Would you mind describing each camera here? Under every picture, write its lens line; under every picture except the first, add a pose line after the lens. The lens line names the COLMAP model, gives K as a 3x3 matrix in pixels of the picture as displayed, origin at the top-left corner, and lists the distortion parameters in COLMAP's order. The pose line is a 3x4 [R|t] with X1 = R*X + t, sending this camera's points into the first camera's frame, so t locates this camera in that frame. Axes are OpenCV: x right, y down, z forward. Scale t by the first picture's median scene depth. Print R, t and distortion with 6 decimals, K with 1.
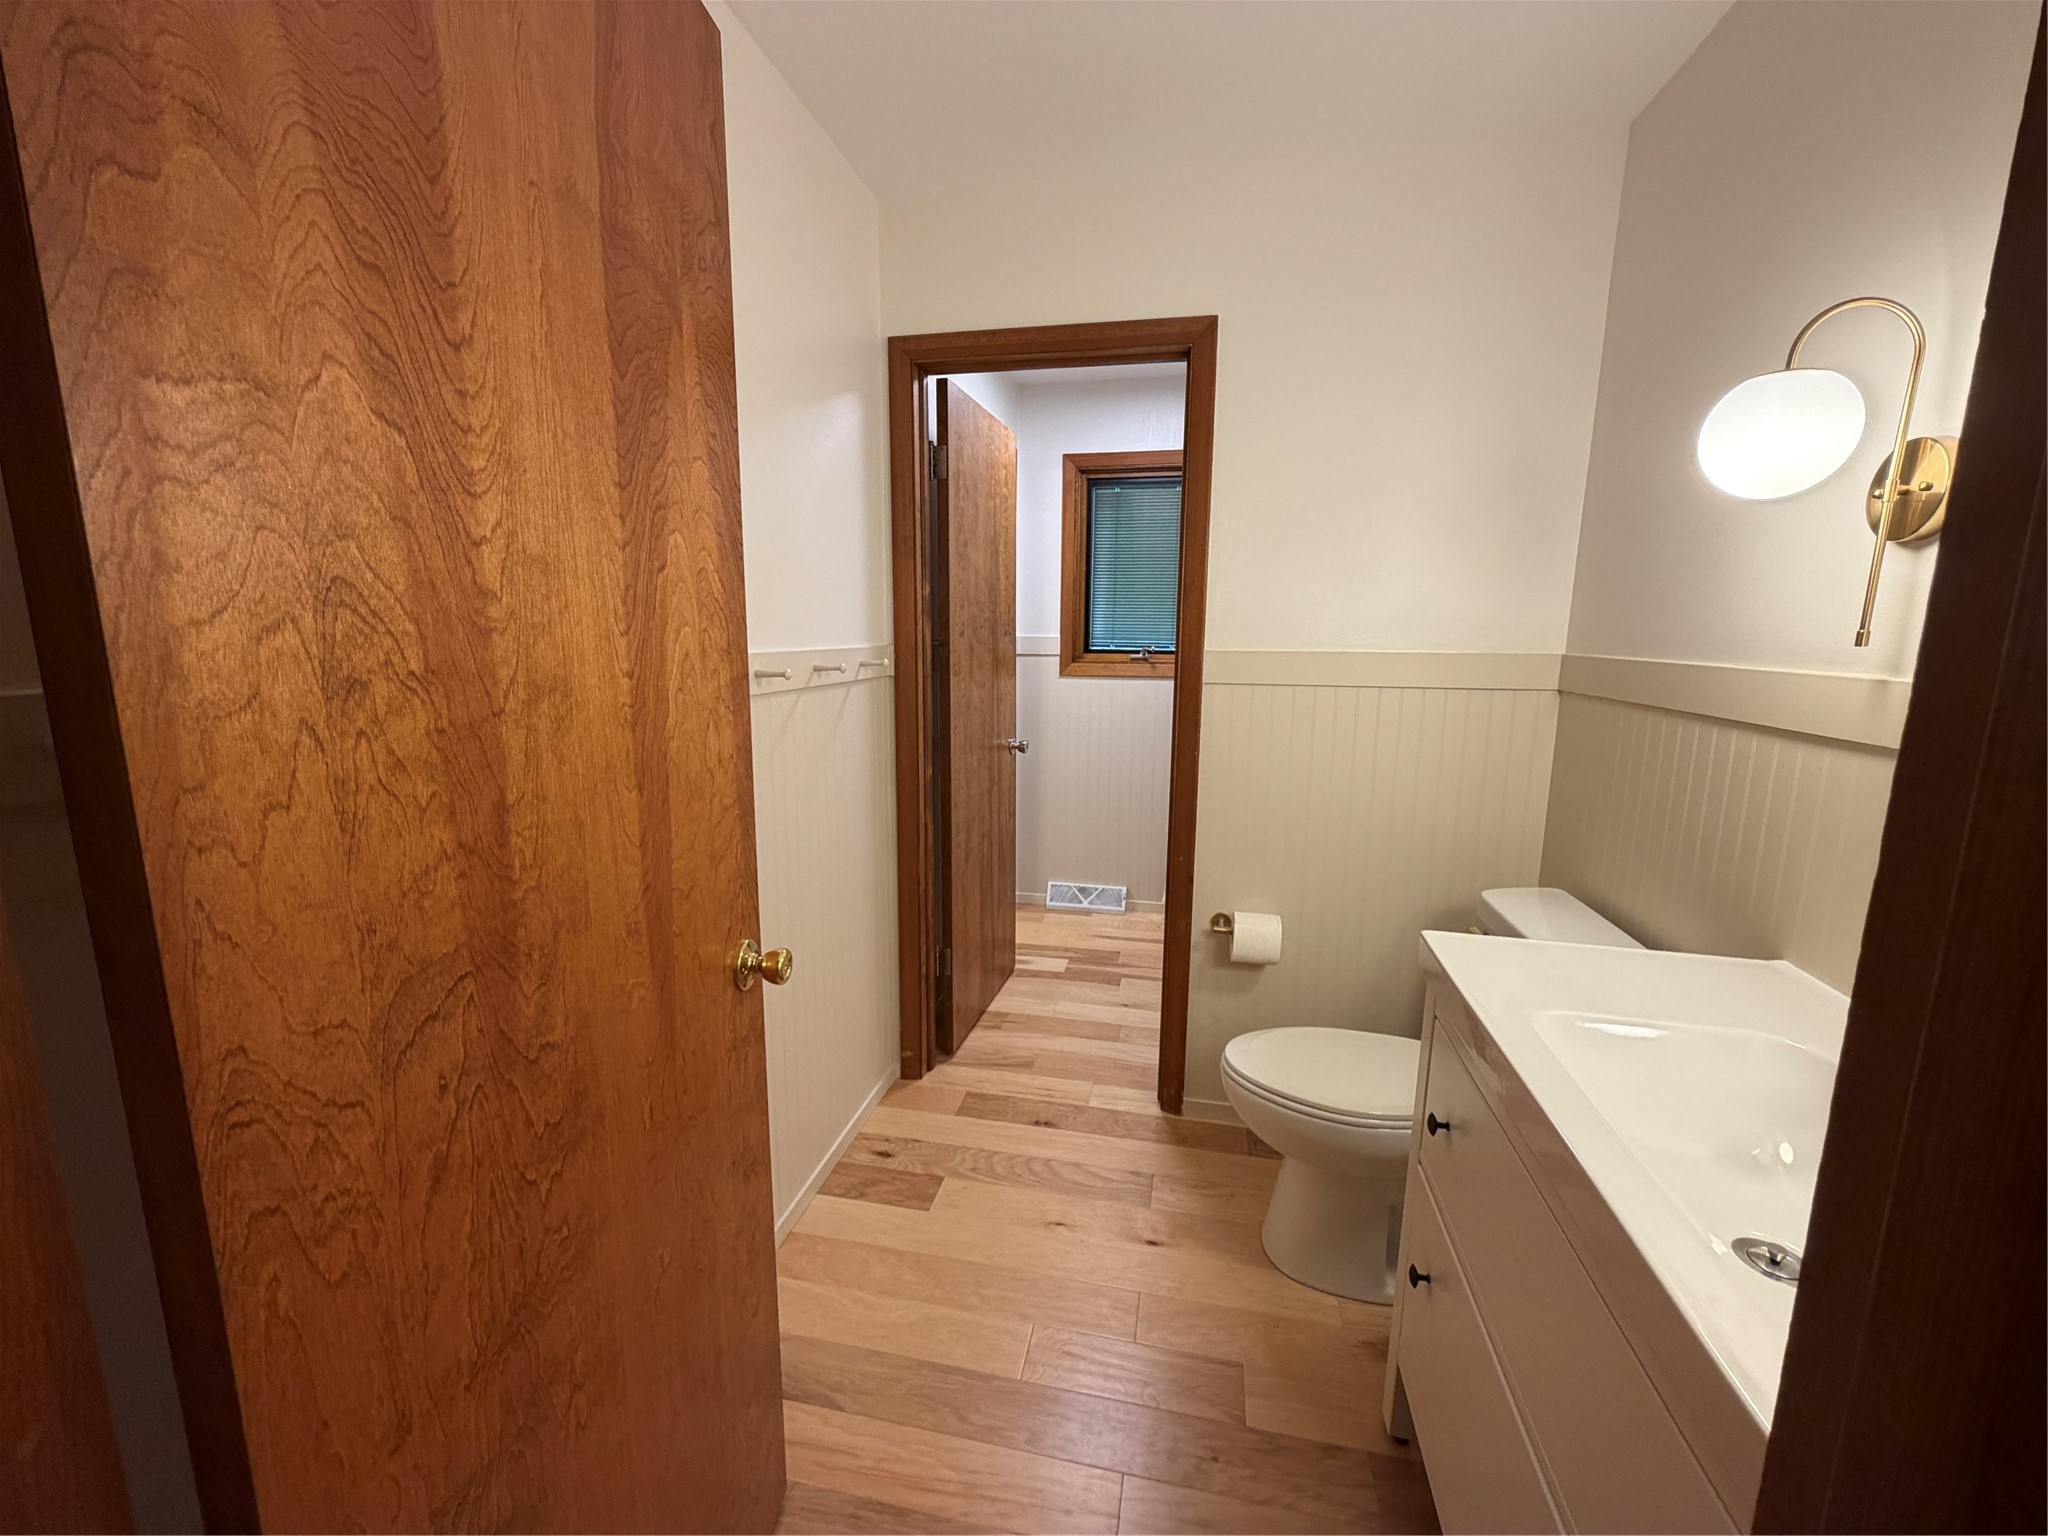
lens RADIAL K [[819.7, 0, 1020.4], [0, 819.7, 772.2], [0, 0, 1]] dist [0.000690, -0.000581]
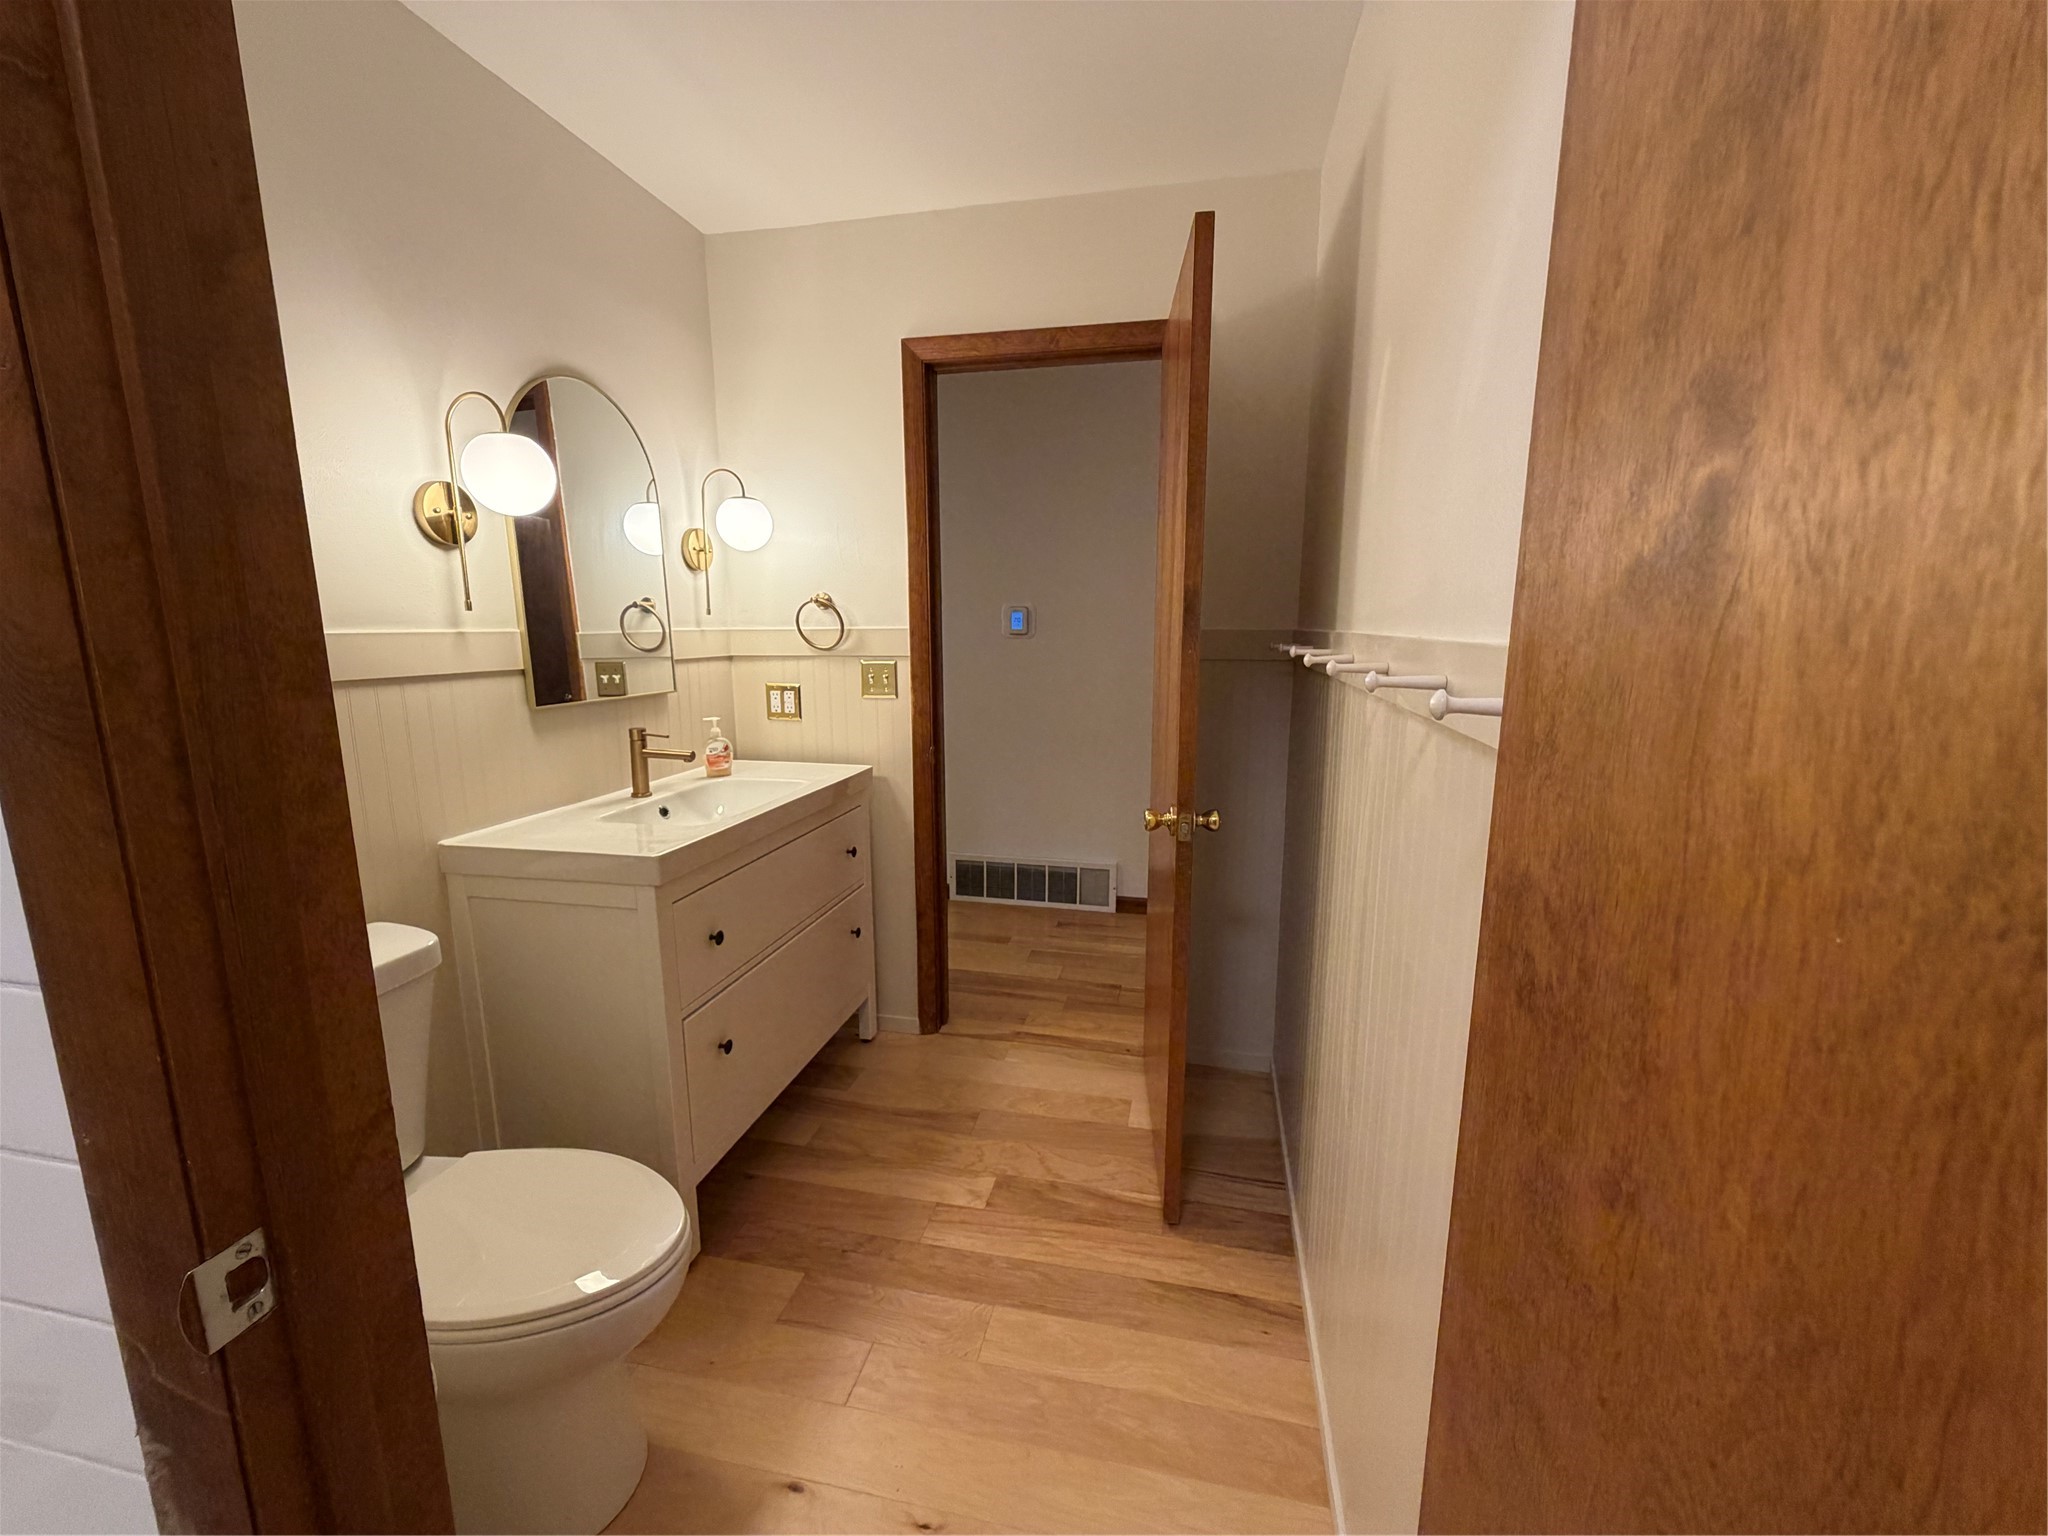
lens RADIAL K [[819.7, 0, 1026.9], [0, 819.7, 767.7], [0, 0, 1]] dist [0.000690, -0.000581]
pose [[-0.999963, -0.004858, 0.007166, -0.053816], [-0.002240, 0.944741, 0.327809, -0.290170], [-0.008363, 0.327781, -0.944717, 1.918727]]
